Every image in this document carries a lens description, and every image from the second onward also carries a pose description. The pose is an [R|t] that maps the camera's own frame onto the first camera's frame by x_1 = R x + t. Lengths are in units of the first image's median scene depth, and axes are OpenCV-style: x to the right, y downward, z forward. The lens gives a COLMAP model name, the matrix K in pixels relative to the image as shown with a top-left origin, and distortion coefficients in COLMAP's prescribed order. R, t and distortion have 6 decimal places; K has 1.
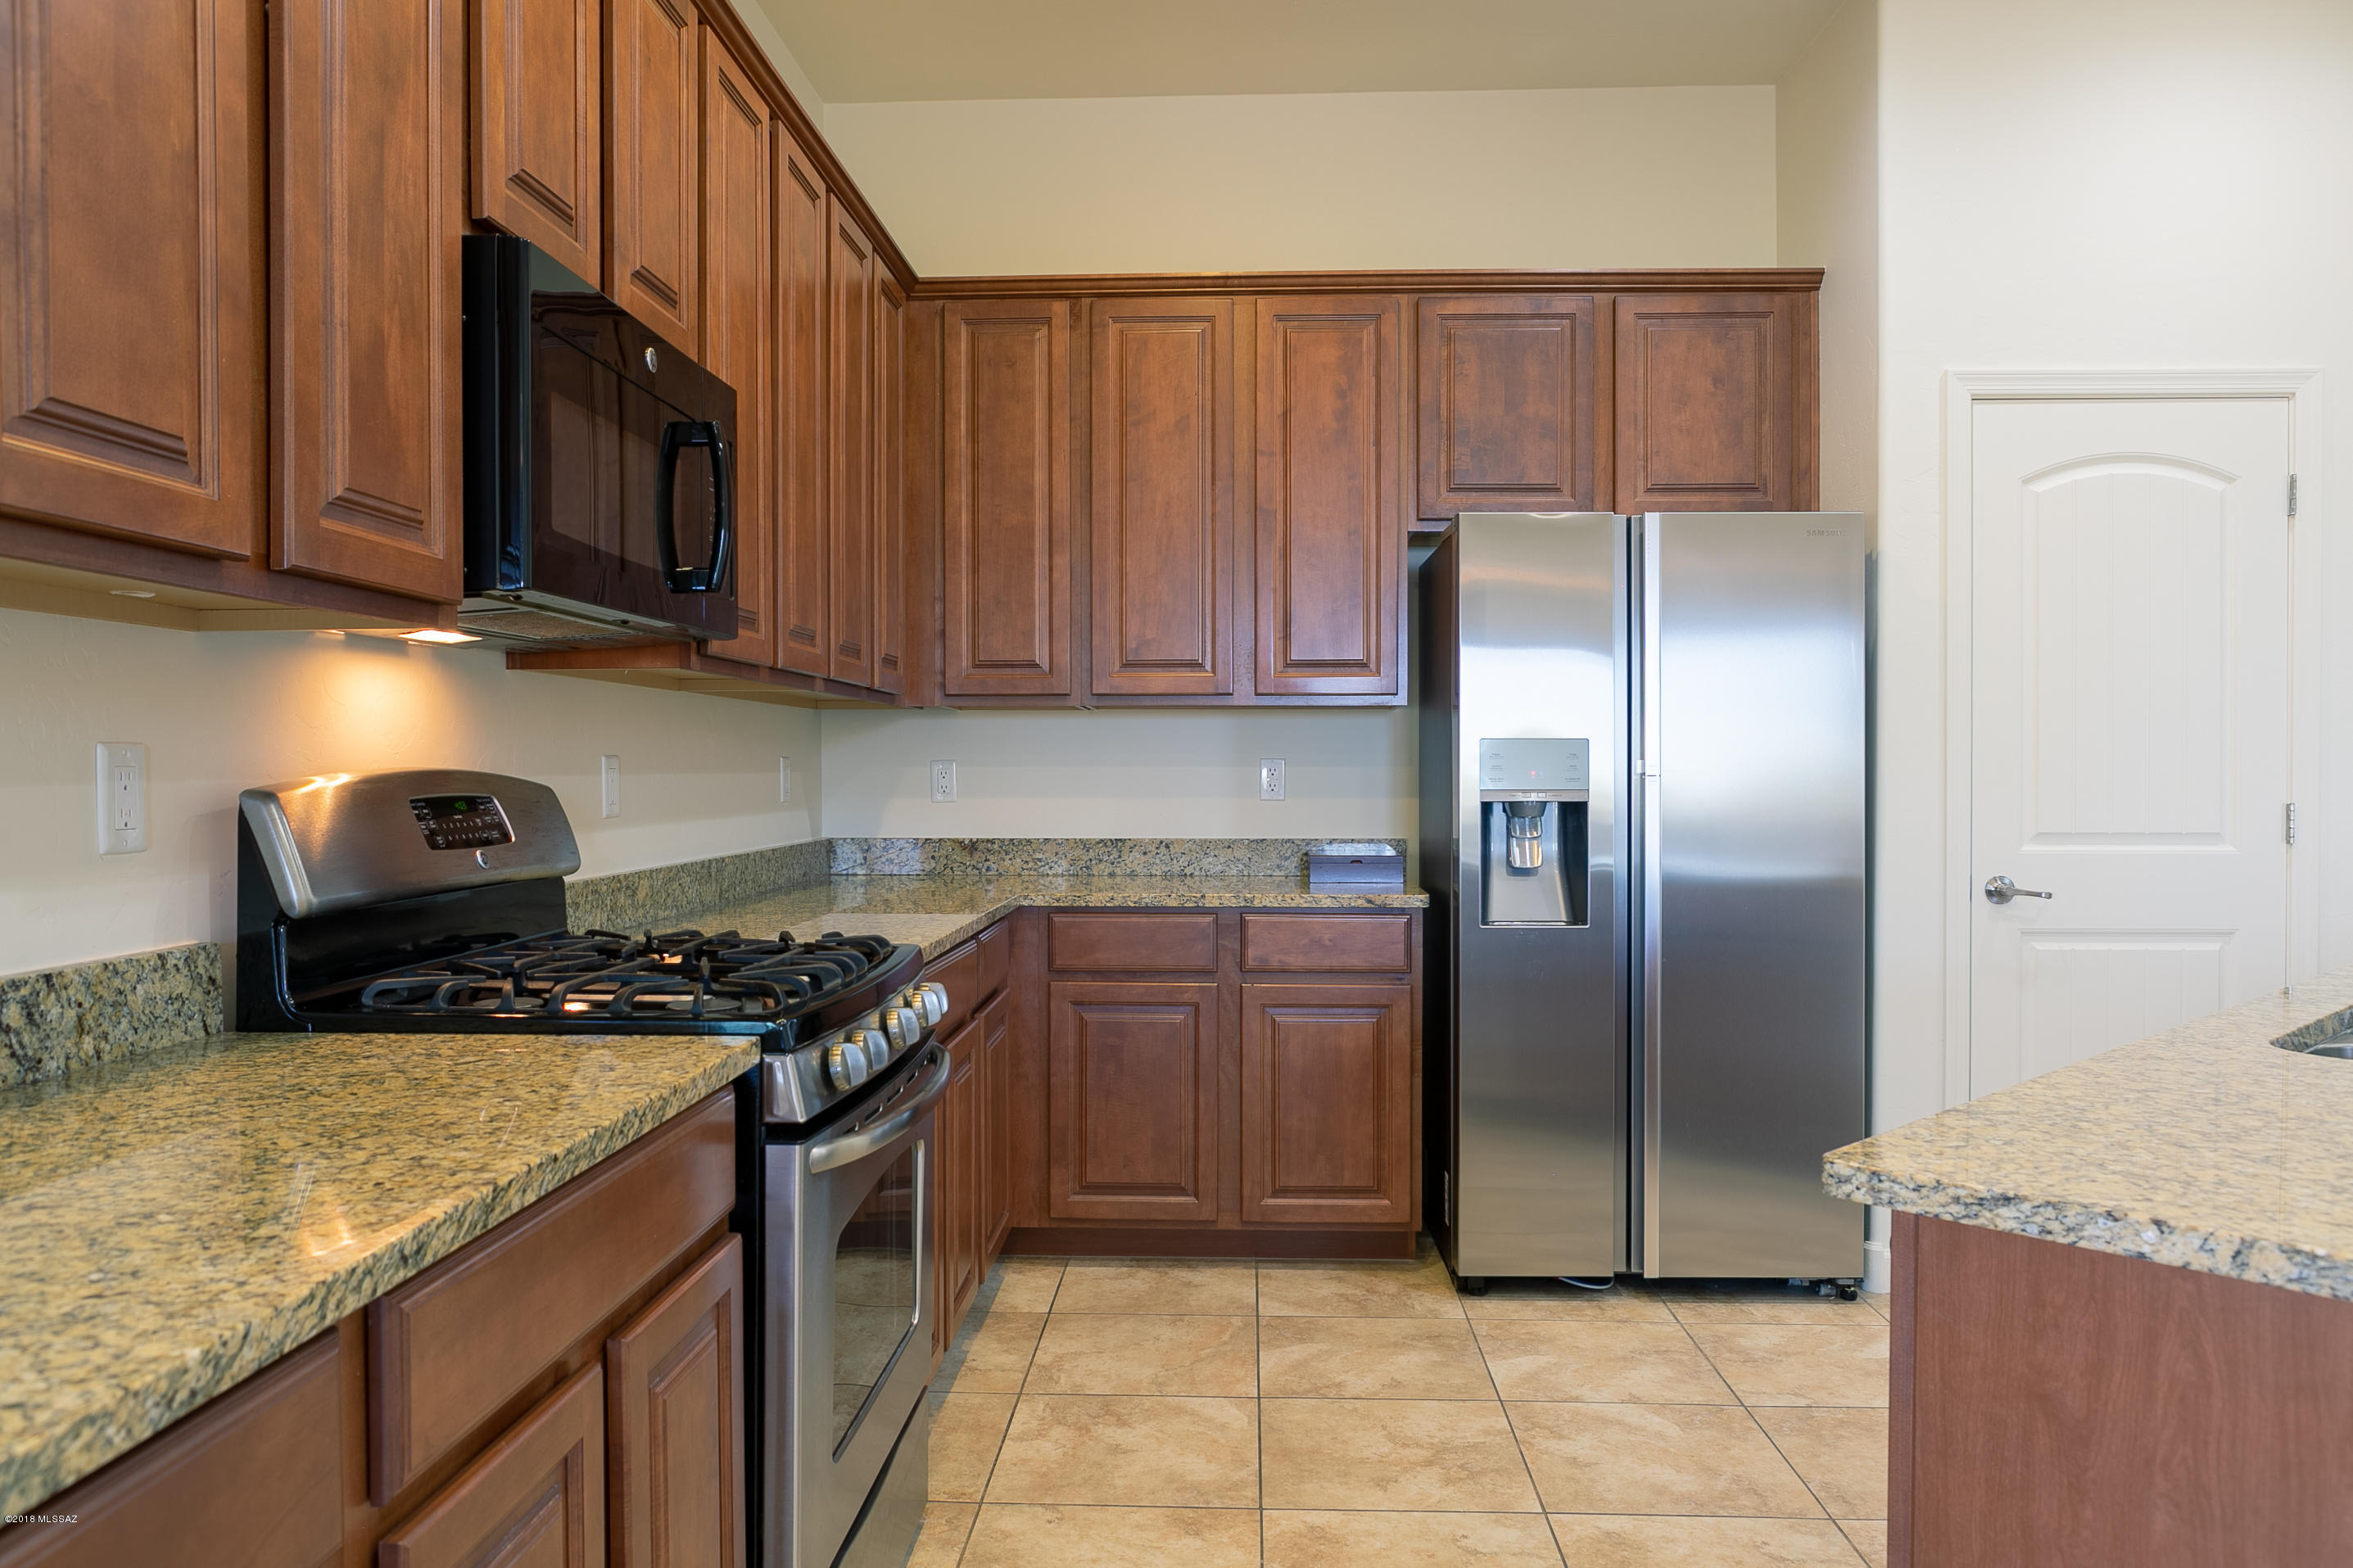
lens RADIAL K [[1598.0, 0, 1183.9], [0, 1598.0, 782.4], [0, 0, 1]] dist [-0.031242, 0.013280]
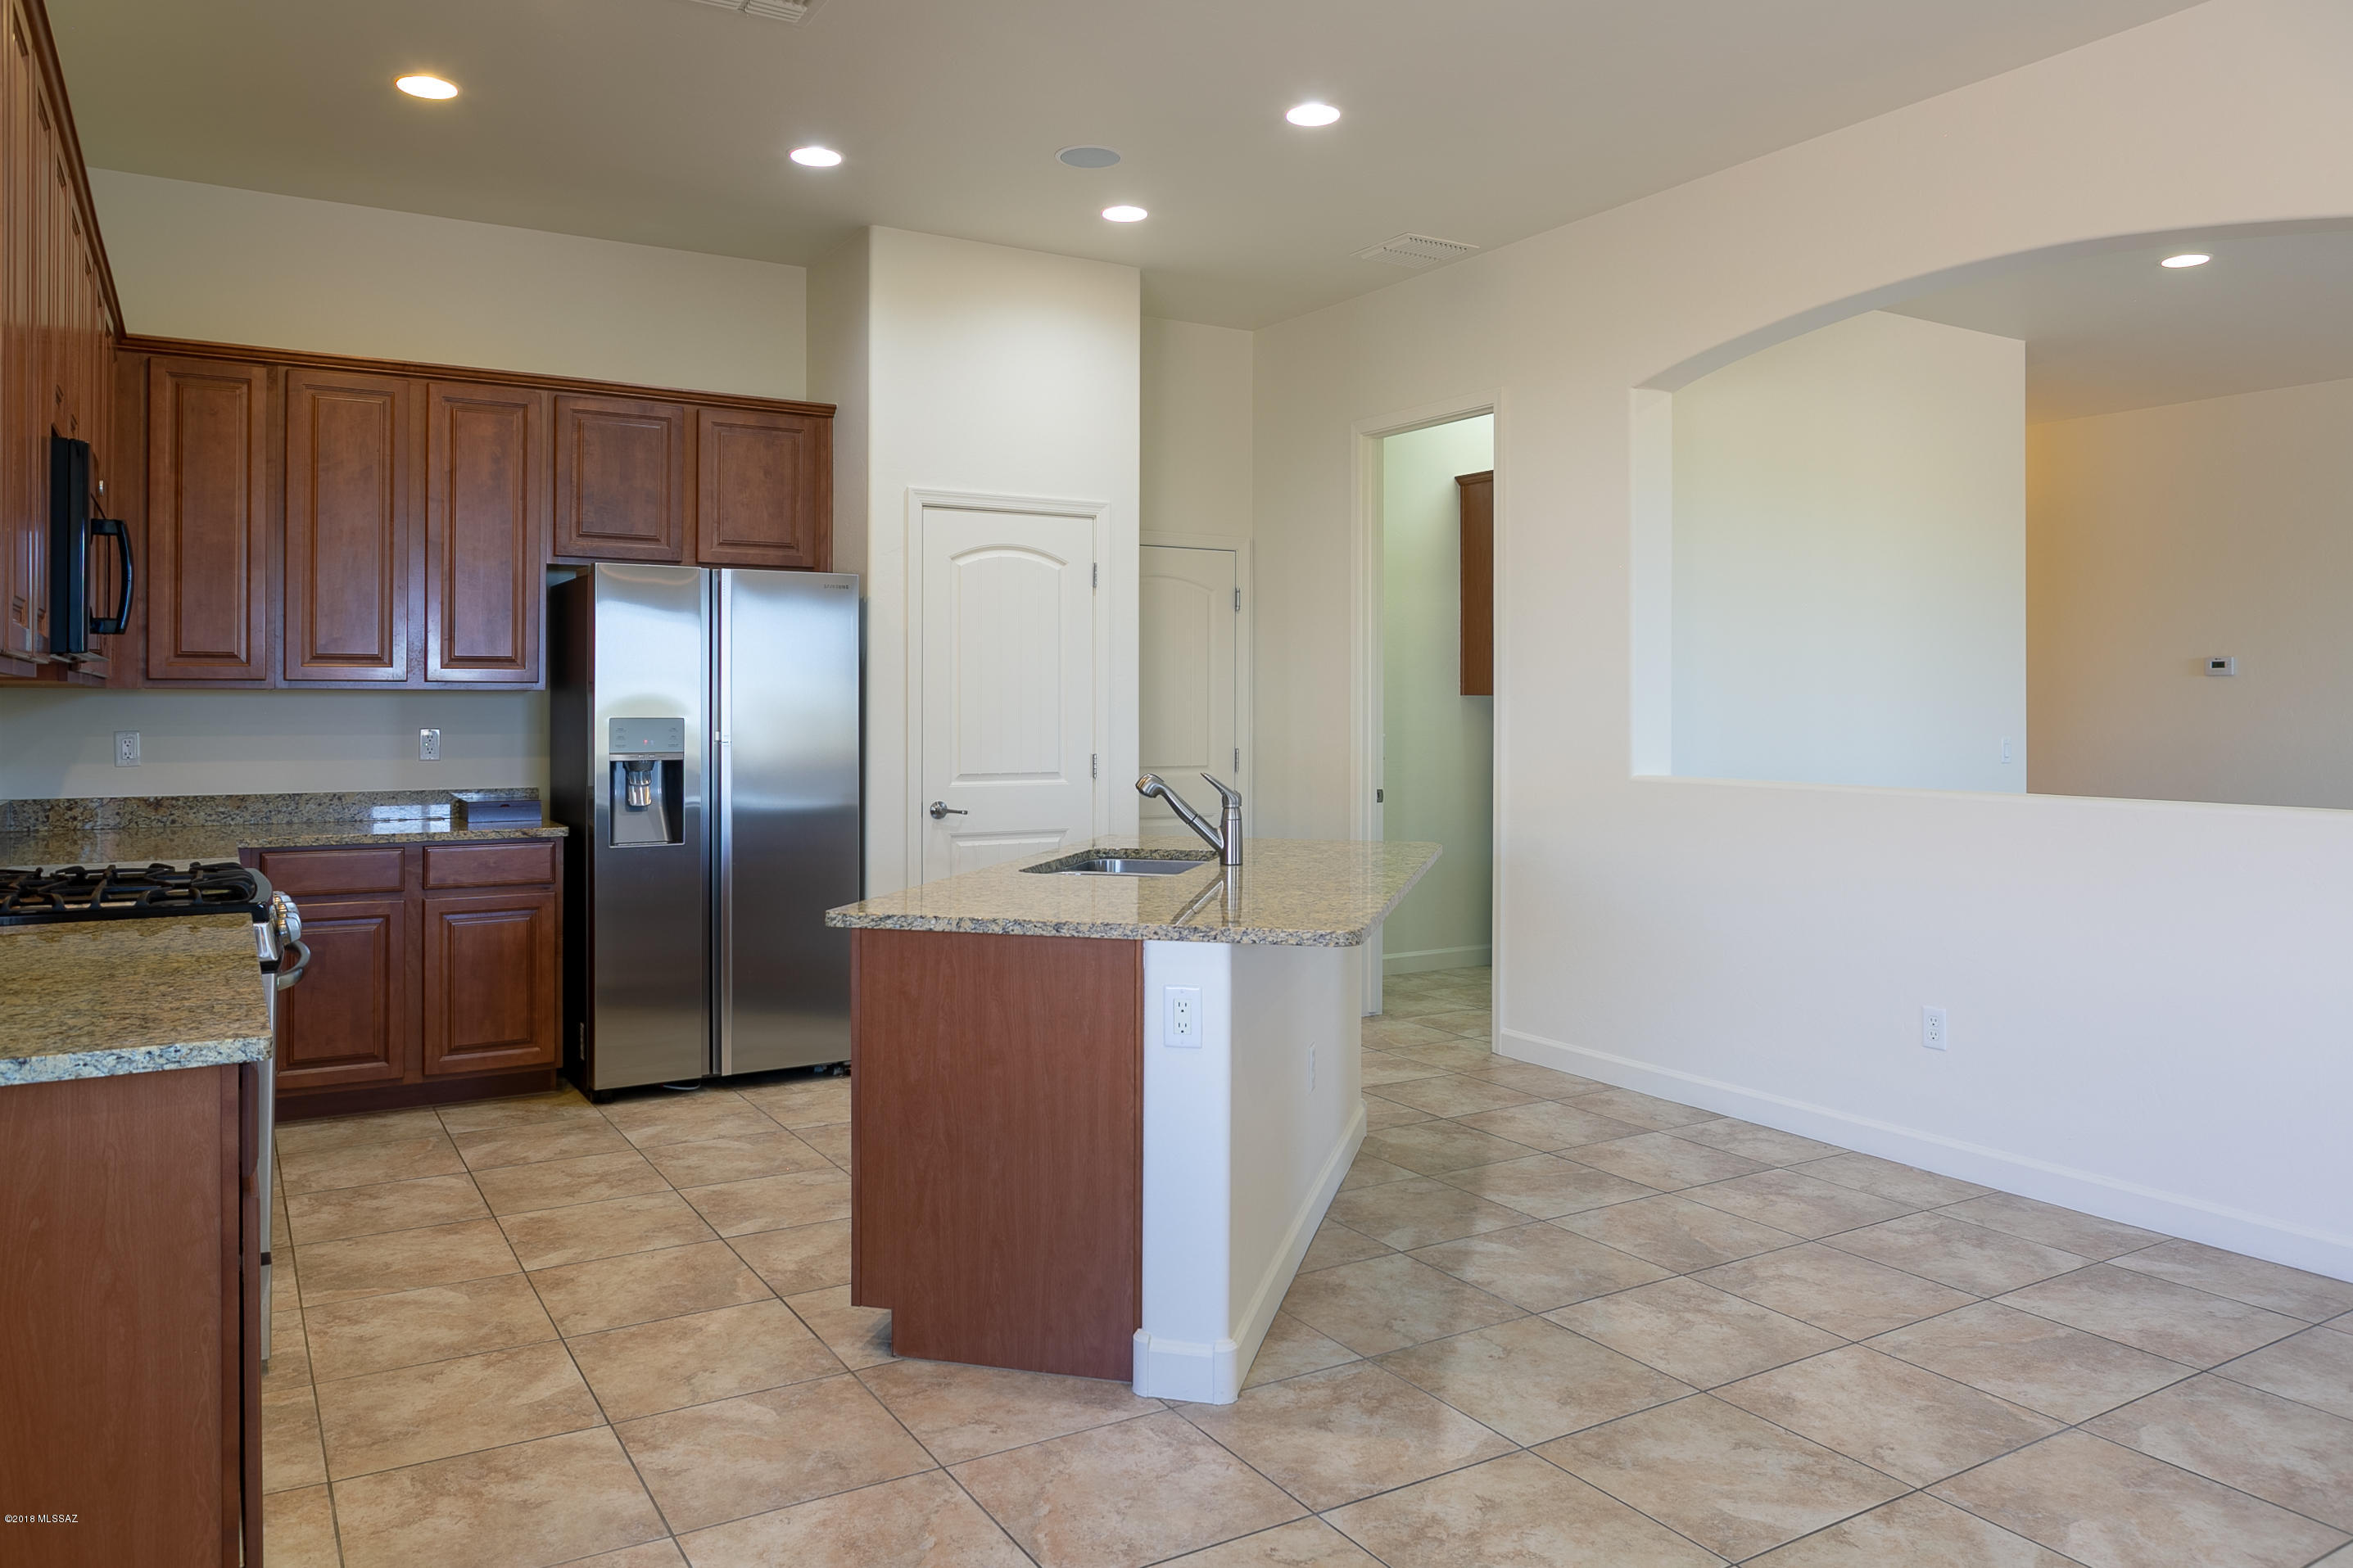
lens RADIAL K [[1598.0, 0, 1180.7], [0, 1598.0, 690.4], [0, 0, 1]] dist [-0.031242, 0.013280]
pose [[0.831324, 0.006157, 0.555754, -0.179104], [0.004350, 0.999836, -0.017584, -0.023555], [-0.555771, 0.017036, 0.831161, -0.473846]]
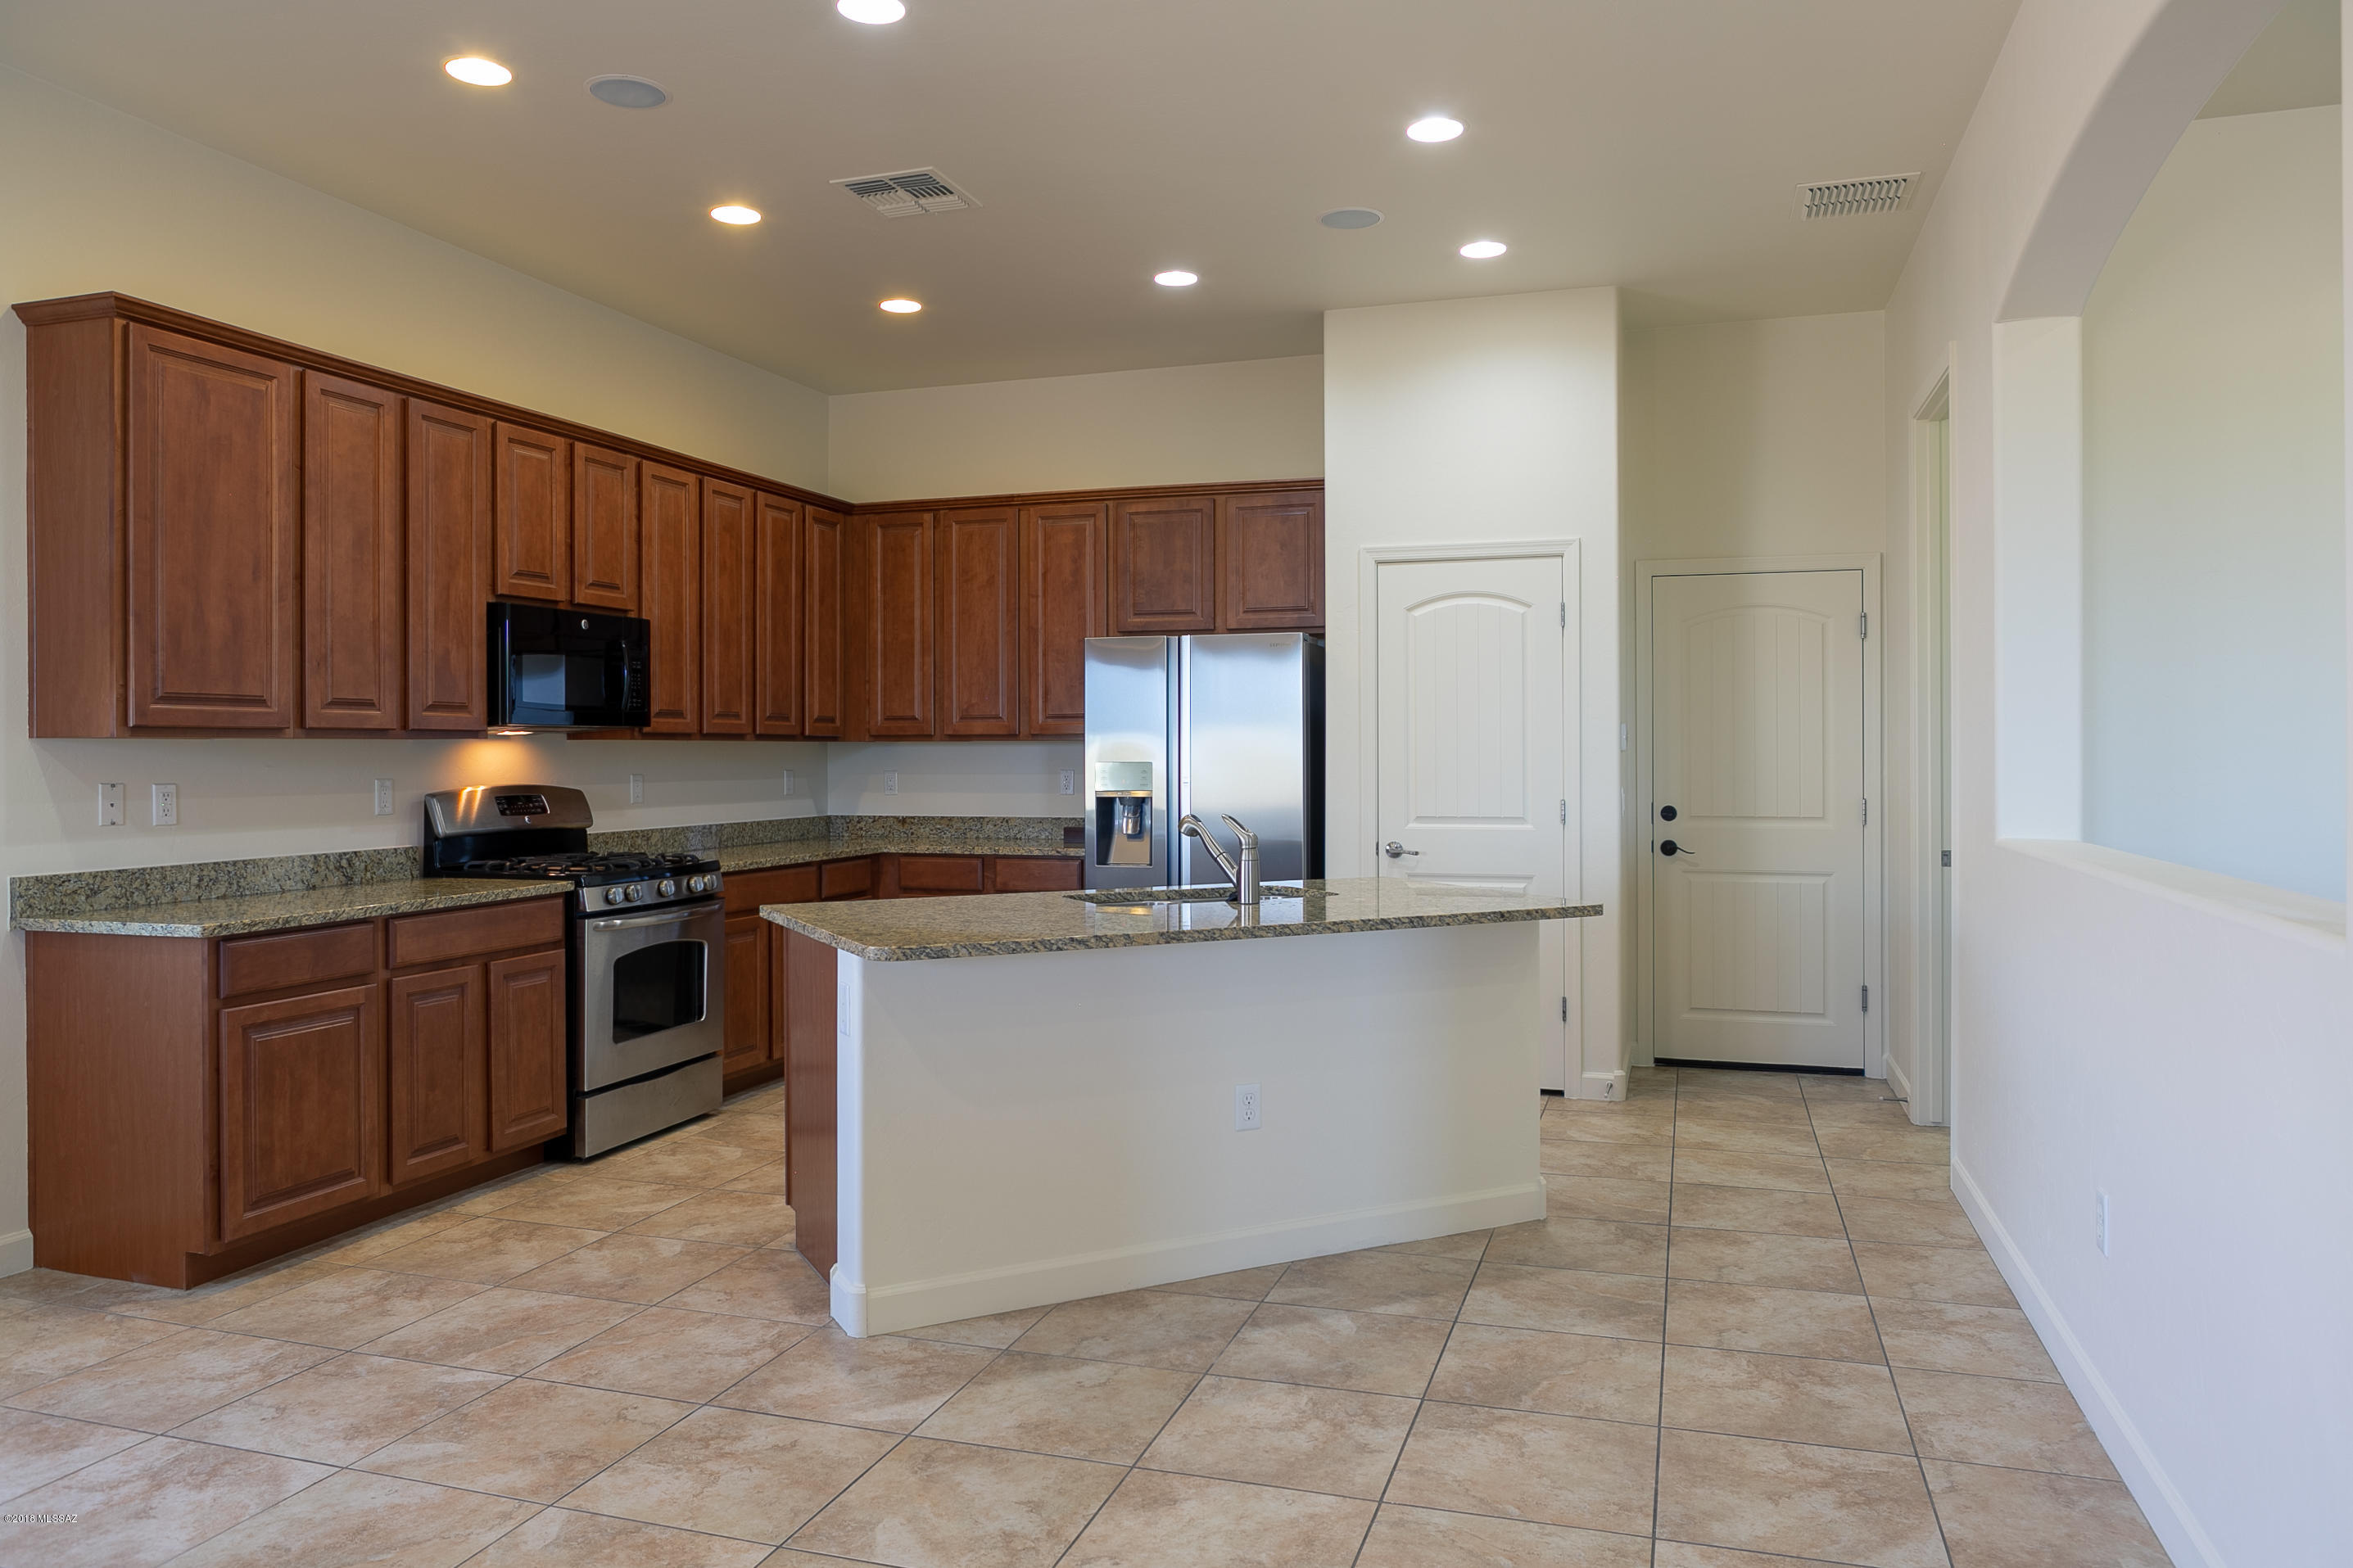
lens RADIAL K [[1598.0, 0, 1194.0], [0, 1598.0, 725.2], [0, 0, 1]] dist [-0.031242, 0.013280]
pose [[0.967342, -0.008529, -0.253333, 0.711513], [0.001639, 0.999623, -0.027394, -0.018246], [0.253471, 0.026084, 0.966991, -0.689638]]
